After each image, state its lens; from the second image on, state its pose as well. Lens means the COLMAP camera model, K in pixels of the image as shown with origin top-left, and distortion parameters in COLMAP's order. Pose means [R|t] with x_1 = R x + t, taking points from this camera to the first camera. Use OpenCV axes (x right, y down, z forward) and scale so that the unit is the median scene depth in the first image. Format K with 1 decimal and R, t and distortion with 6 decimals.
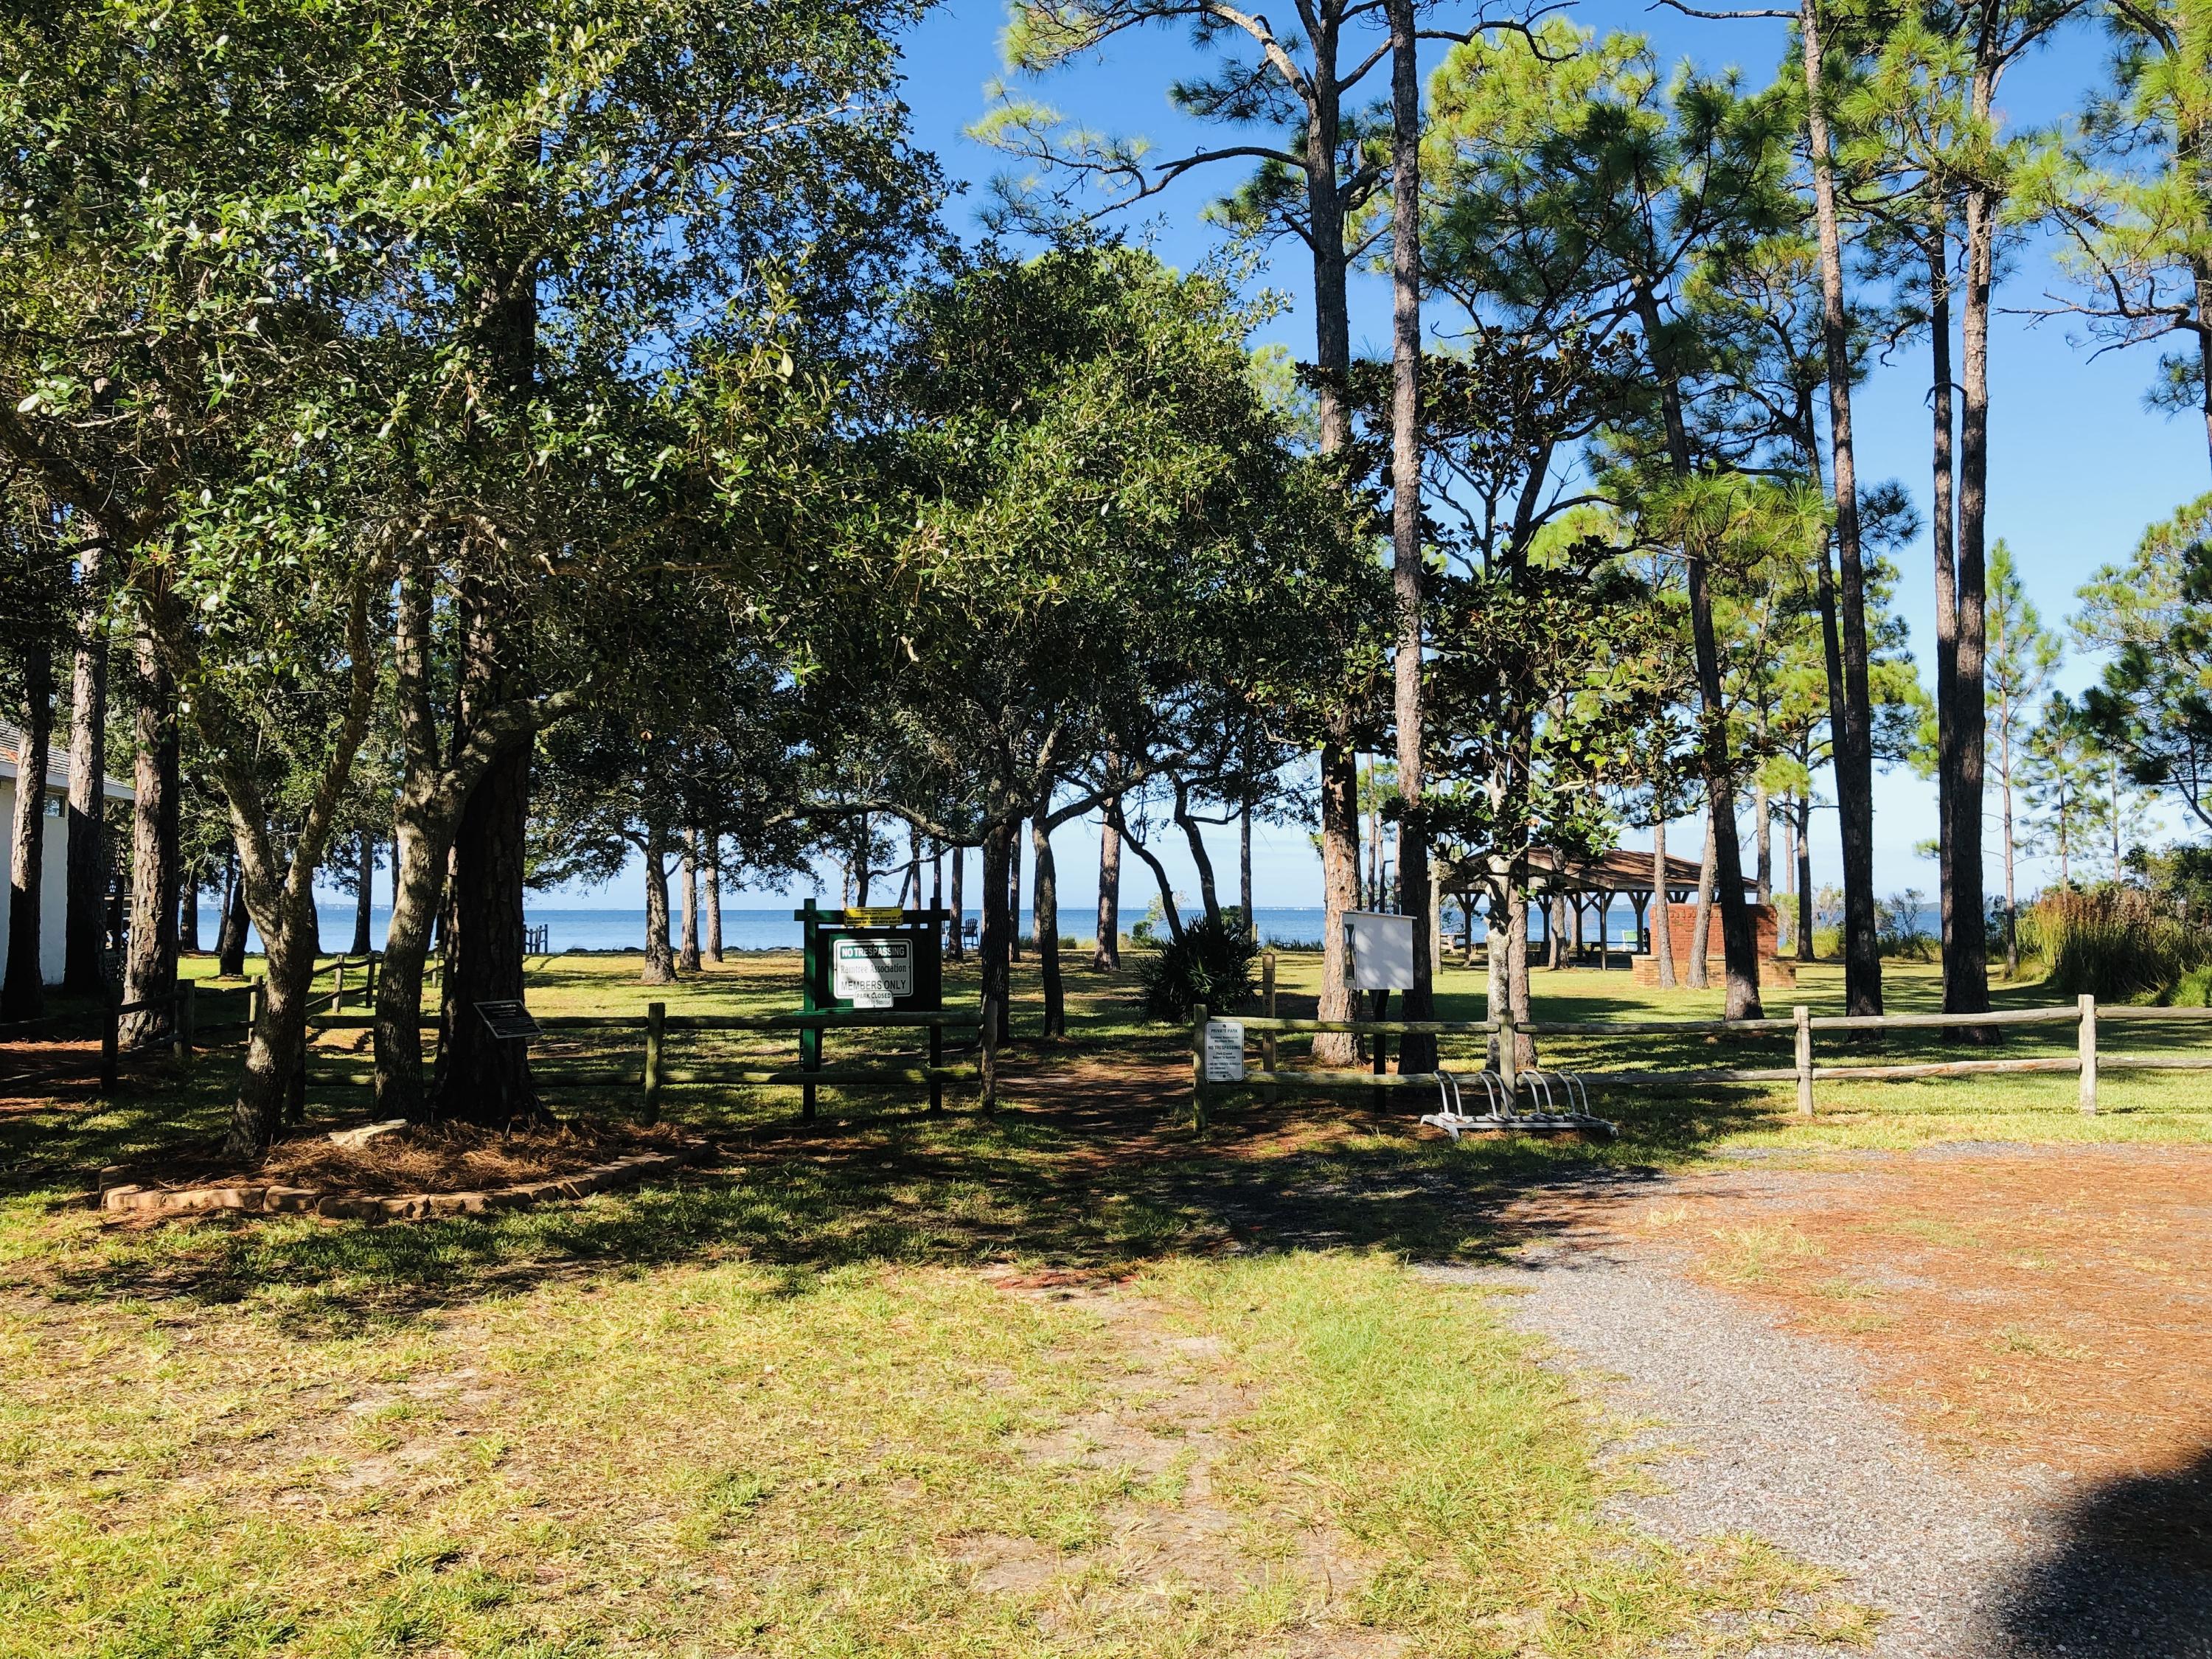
lens RADIAL K [[1914.6, 0, 1102.3], [0, 1914.6, 799.6], [0, 0, 1]] dist [0.010100, 0.003773]
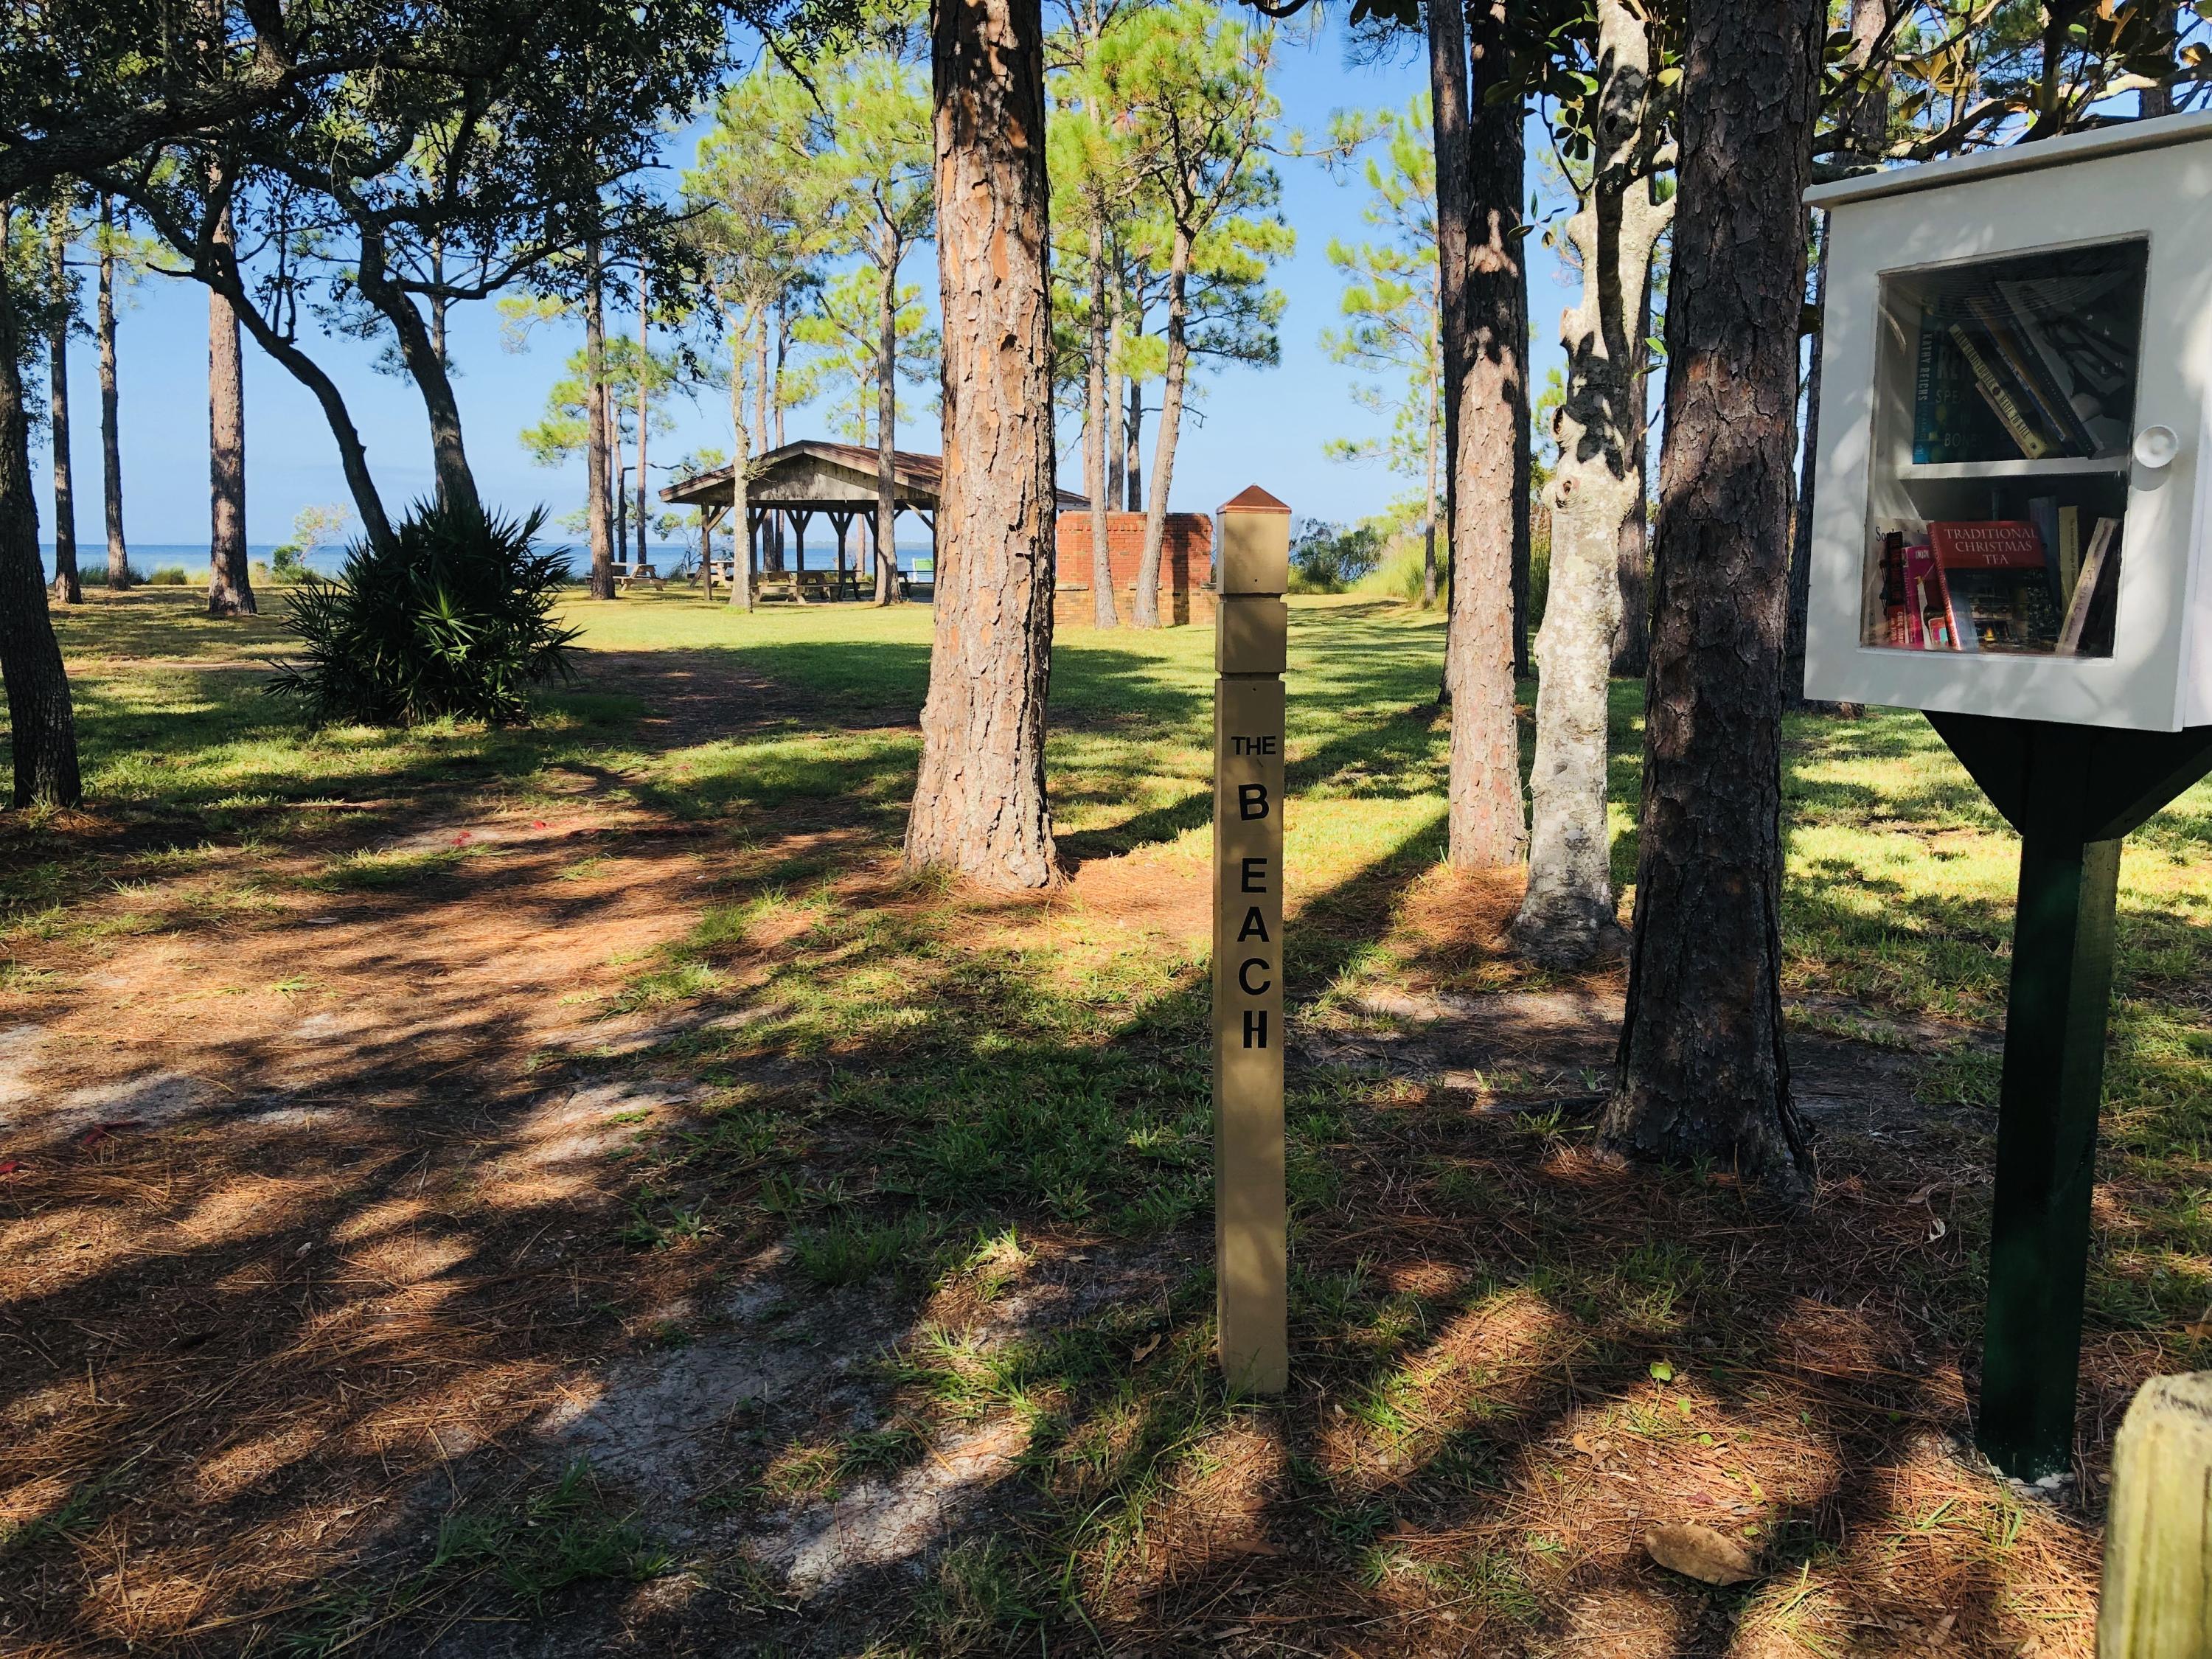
lens RADIAL K [[1914.6, 0, 1102.3], [0, 1914.6, 799.6], [0, 0, 1]] dist [0.010100, 0.003773]
pose [[0.912513, -0.053824, 0.405491, 0.005159], [-0.022917, 0.983021, 0.182055, 0.033112], [-0.408405, -0.175420, 0.895786, 0.371683]]
